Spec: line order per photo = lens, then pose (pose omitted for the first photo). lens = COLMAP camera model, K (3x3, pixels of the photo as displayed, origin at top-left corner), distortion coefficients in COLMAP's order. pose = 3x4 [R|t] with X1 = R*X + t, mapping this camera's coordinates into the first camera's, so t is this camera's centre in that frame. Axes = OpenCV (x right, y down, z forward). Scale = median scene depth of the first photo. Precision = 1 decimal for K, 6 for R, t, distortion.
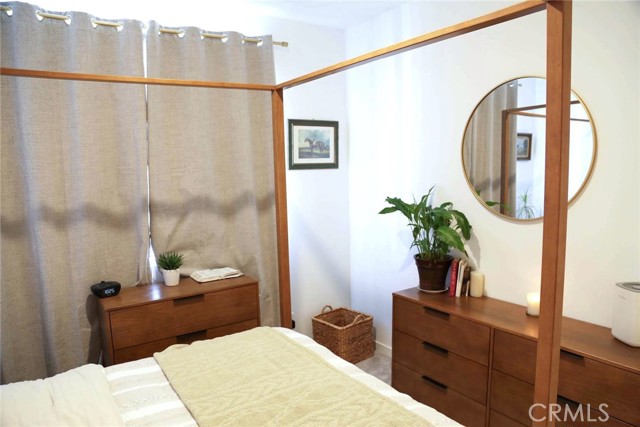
lens RADIAL K [[442.9, 0, 320.0], [0, 442.9, 213.5], [0, 0, 1]] dist [-0.035911, 0.003788]
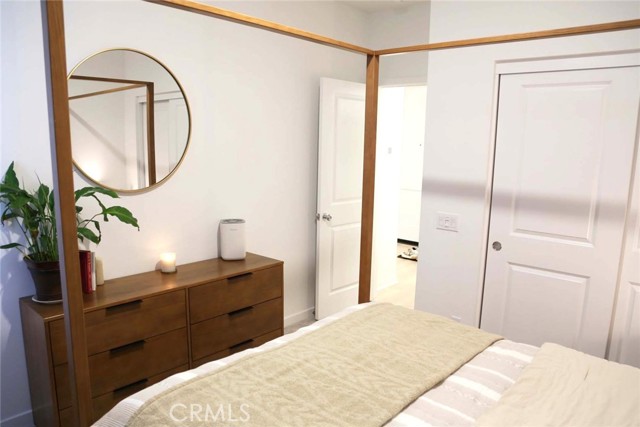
lens RADIAL K [[442.9, 0, 320.0], [0, 442.9, 213.5], [0, 0, 1]] dist [-0.035911, 0.003788]
pose [[-0.213339, -0.123292, 0.969167, -1.071824], [0.107059, 0.983081, 0.148628, -0.070790], [-0.971095, 0.135466, -0.196530, 1.318524]]
